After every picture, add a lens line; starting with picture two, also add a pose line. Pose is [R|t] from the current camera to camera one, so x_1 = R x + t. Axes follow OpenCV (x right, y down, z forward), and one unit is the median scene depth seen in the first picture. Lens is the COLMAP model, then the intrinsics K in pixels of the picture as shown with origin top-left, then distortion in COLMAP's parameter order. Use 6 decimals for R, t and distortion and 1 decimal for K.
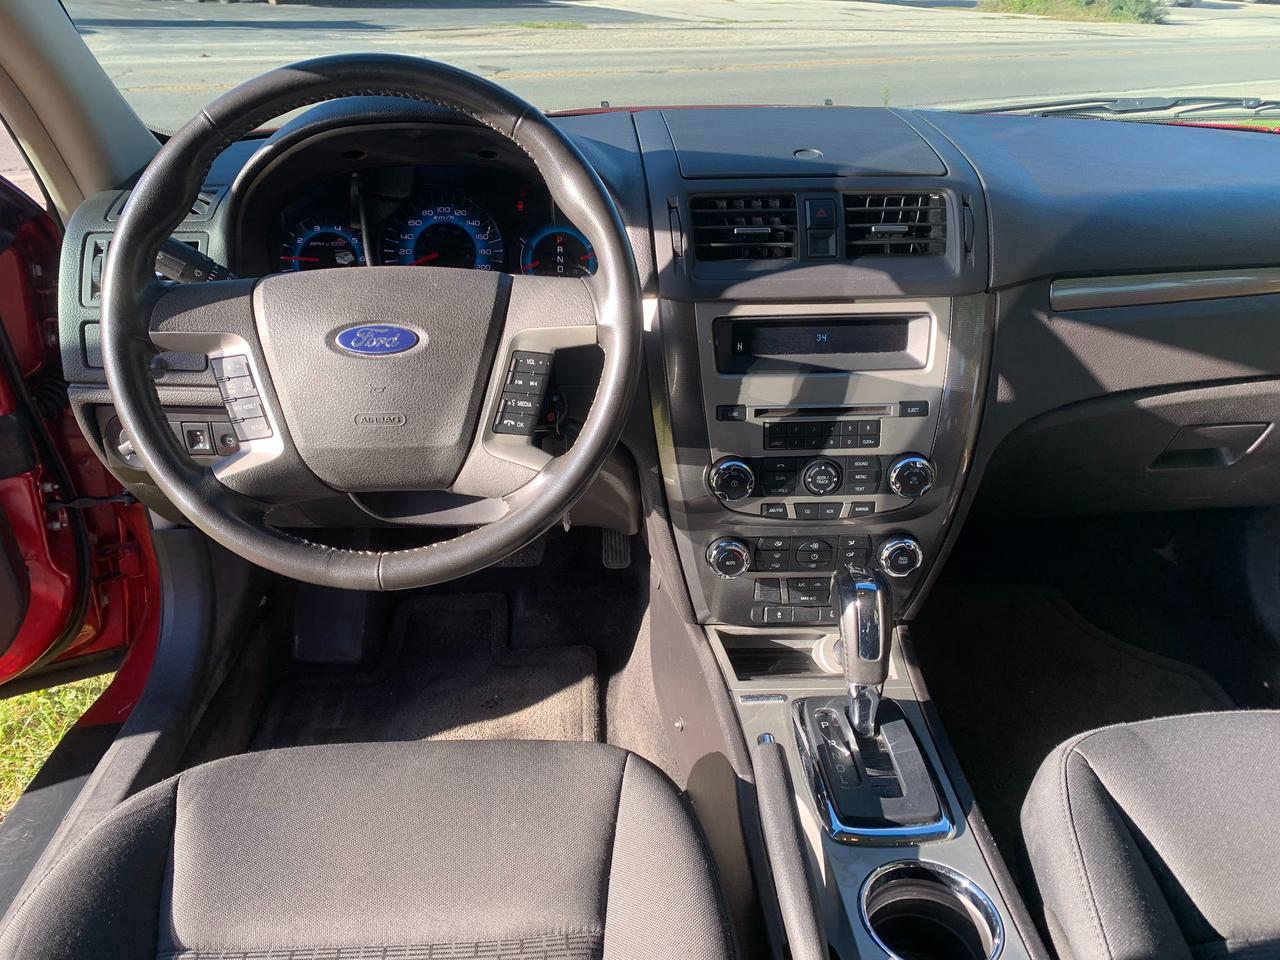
lens RADIAL K [[961.6, 0, 640.0], [0, 961.6, 480.0], [0, 0, 1]] dist [0.024190, -0.021148]
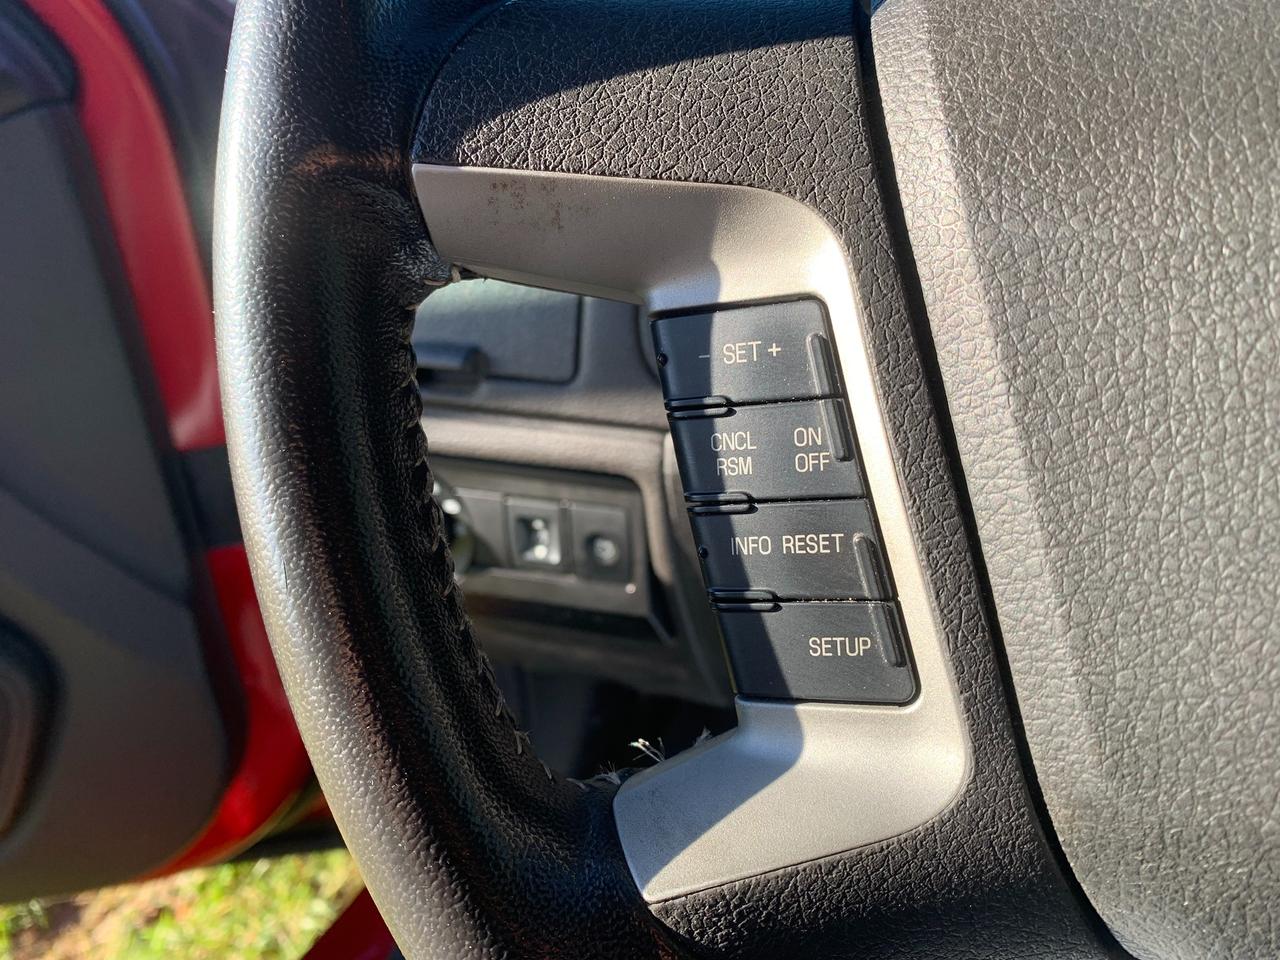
lens RADIAL K [[961.6, 0, 640.0], [0, 961.6, 480.0], [0, 0, 1]] dist [0.024190, -0.021148]
pose [[0.950882, 0.083535, -0.298069, -0.379027], [-0.097873, 0.994636, -0.033479, -0.079370], [0.293673, 0.061008, 0.953957, 0.789230]]
